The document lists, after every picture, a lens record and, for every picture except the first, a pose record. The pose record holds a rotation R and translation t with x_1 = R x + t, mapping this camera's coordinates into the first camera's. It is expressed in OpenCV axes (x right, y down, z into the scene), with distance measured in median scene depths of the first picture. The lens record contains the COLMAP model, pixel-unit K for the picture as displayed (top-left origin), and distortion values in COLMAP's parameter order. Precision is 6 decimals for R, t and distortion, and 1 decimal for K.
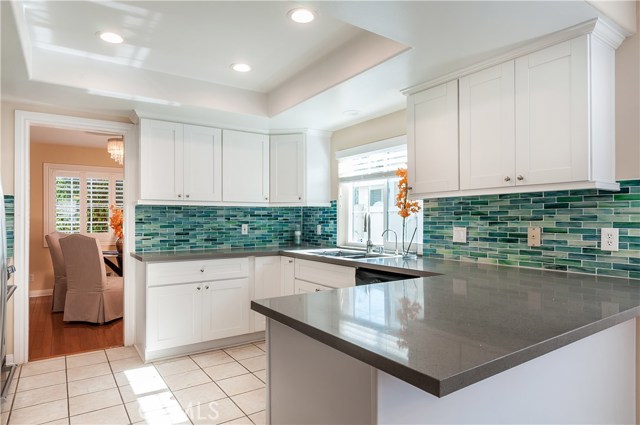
lens RADIAL K [[387.2, 0, 323.6], [0, 387.2, 218.4], [0, 0, 1]] dist [-0.002305, -0.001801]
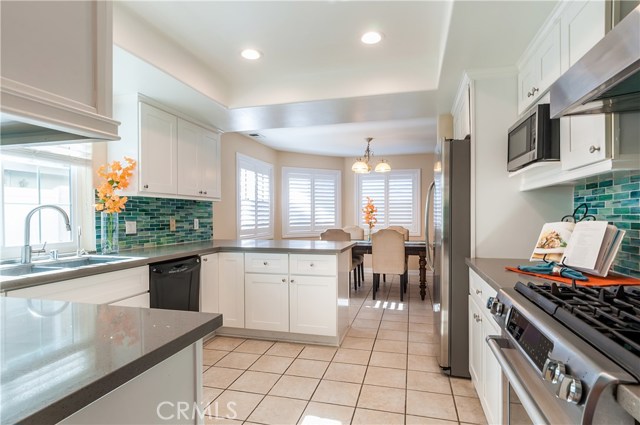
lens RADIAL K [[349.8, 0, 321.4], [0, 349.8, 216.6], [0, 0, 1]] dist [0.000666, 0.000132]
pose [[-0.652492, 0.000823, 0.757795, -0.658335], [0.002012, 0.999998, 0.000647, 0.006858], [-0.757793, 0.001947, -0.652492, 0.962502]]
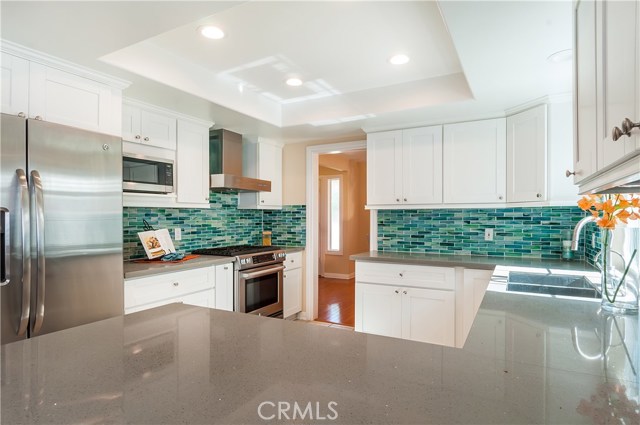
lens RADIAL K [[359.1, 0, 322.9], [0, 359.1, 216.5], [0, 0, 1]] dist [-0.002451, -0.000222]
pose [[0.455069, 0.002030, -0.890454, 0.380368], [0.002242, 0.999992, 0.003425, -0.016959], [0.890453, -0.003555, 0.455061, 0.367916]]
